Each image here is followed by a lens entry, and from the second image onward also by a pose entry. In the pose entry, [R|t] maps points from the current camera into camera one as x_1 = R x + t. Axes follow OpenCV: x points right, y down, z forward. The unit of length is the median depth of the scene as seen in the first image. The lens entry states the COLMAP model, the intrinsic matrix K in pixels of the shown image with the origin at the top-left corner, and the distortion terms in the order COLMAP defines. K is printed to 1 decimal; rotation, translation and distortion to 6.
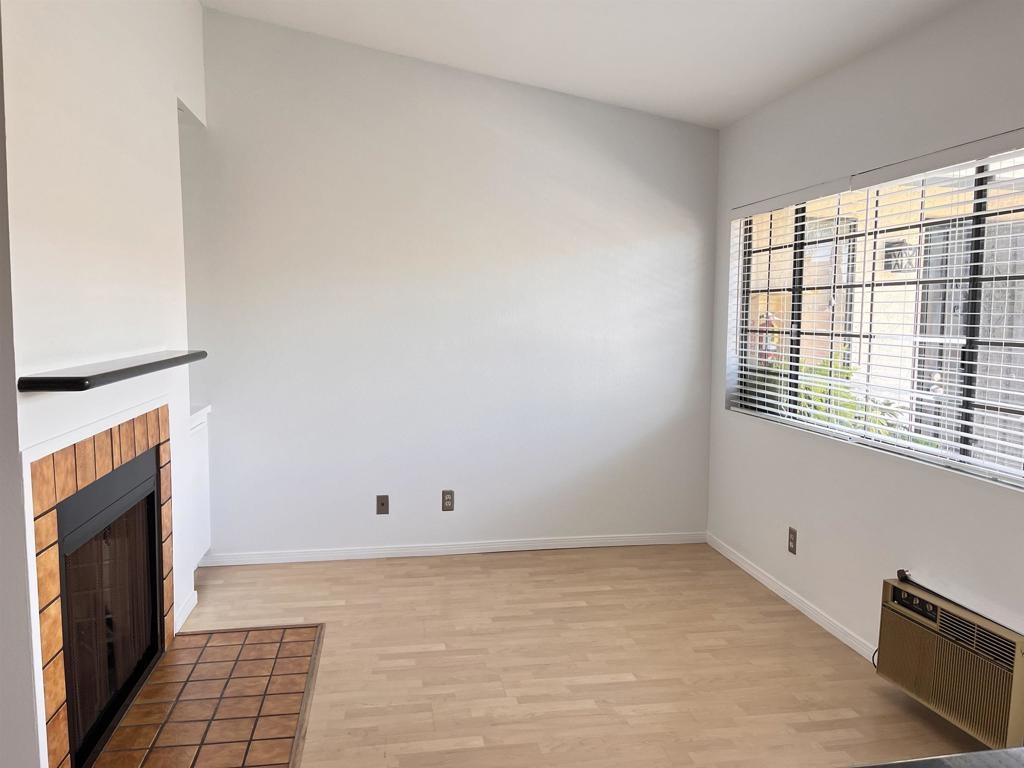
lens RADIAL K [[774.1, 0, 512.0], [0, 774.1, 384.0], [0, 0, 1]] dist [0.079712, -0.103503]
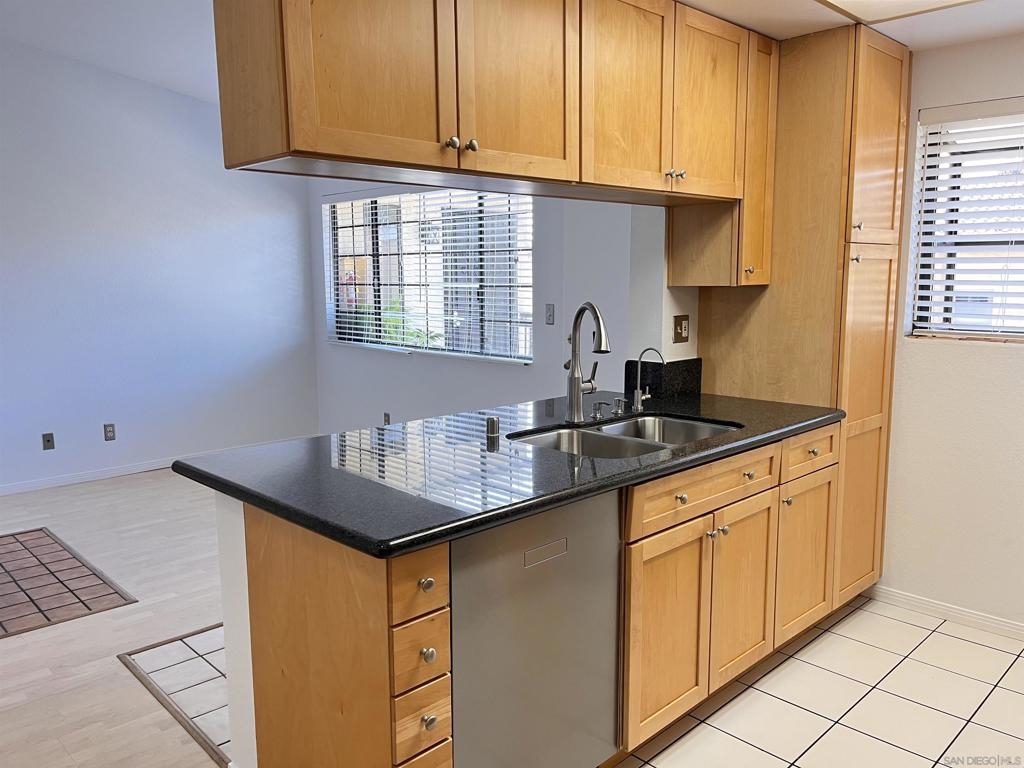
lens RADIAL K [[784.2, 0, 512.0], [0, 784.2, 384.0], [0, 0, 1]] dist [0.008092, 0.003092]
pose [[0.823293, -0.086699, 0.560956, -0.284716], [0.060004, 0.996022, 0.065876, 0.041406], [-0.564436, -0.020576, 0.825221, -0.392260]]
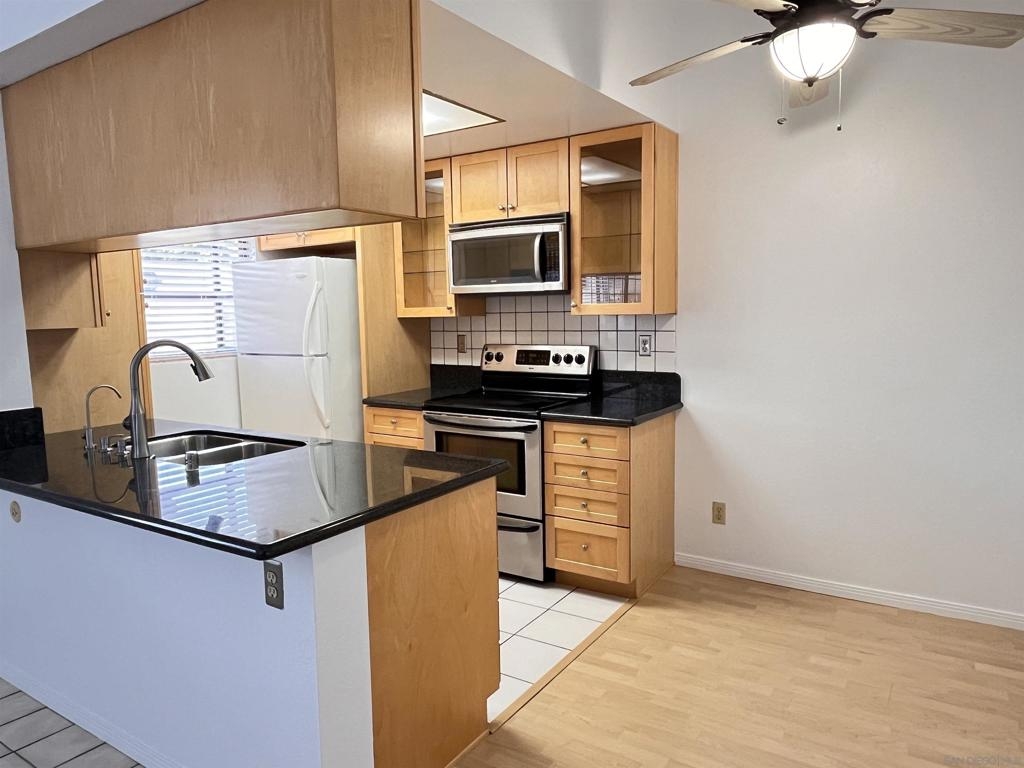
lens RADIAL K [[686.9, 0, 512.0], [0, 686.9, 384.0], [0, 0, 1]] dist [0.001211, 0.000232]
pose [[-0.733230, -0.065184, 0.676849, -0.519213], [0.074606, 0.981673, 0.175361, -0.025896], [-0.675876, 0.179077, -0.714929, 0.341175]]
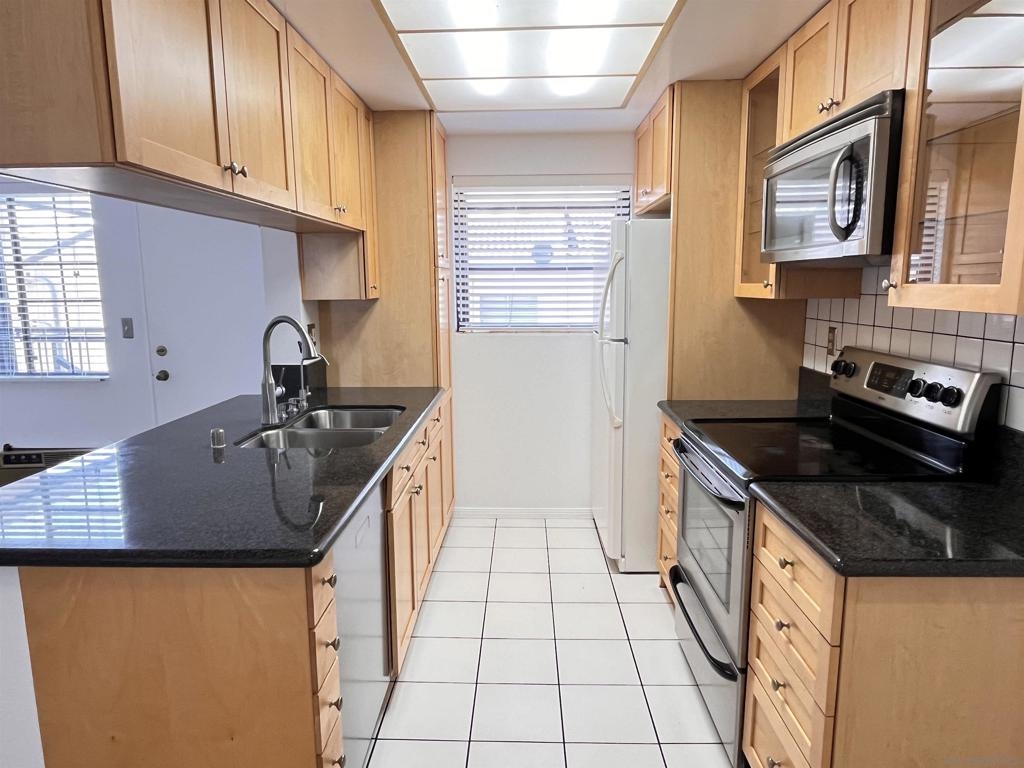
lens RADIAL K [[636.7, 0, 512.0], [0, 636.7, 384.0], [0, 0, 1]] dist [-0.009390, -0.000616]
pose [[0.191966, -0.157944, 0.968609, -0.408330], [0.092603, 0.985476, 0.142341, 0.018461], [-0.977023, 0.062372, 0.203804, -0.220525]]
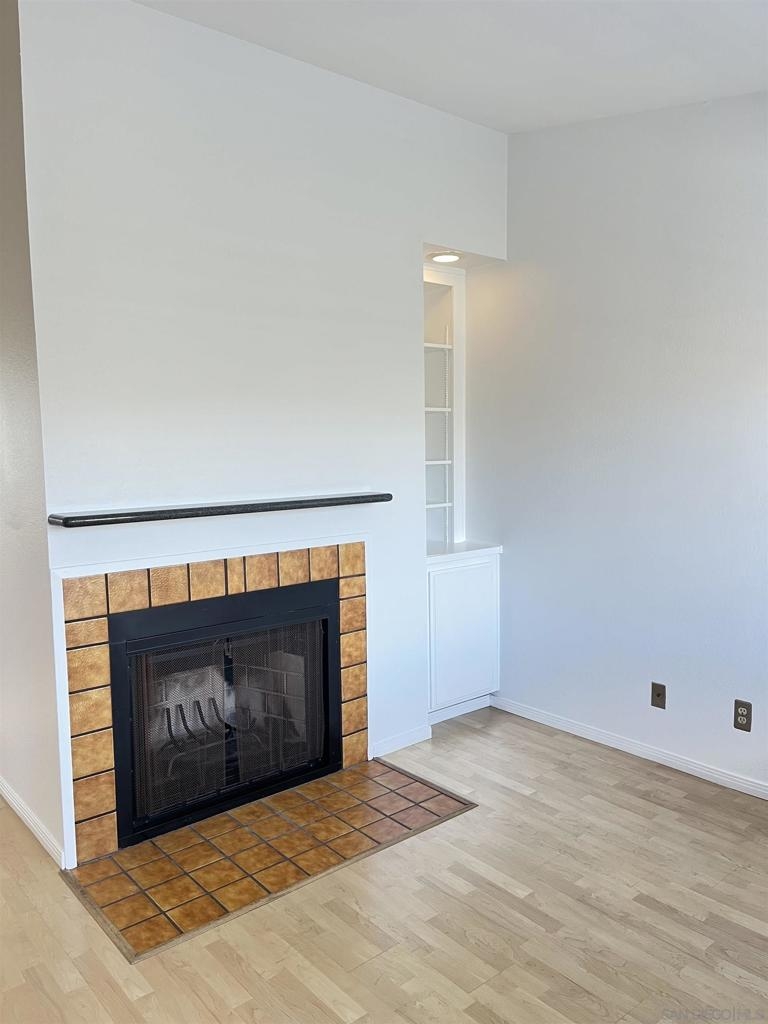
lens RADIAL K [[774.1, 0, 384.0], [0, 774.1, 512.0], [0, 0, 1]] dist [0.079712, -0.103503]
pose [[0.510127, 0.067826, -0.857420, 0.409961], [-0.060033, 0.997262, 0.043171, -0.053210], [0.858001, 0.029450, 0.512803, 0.408330]]
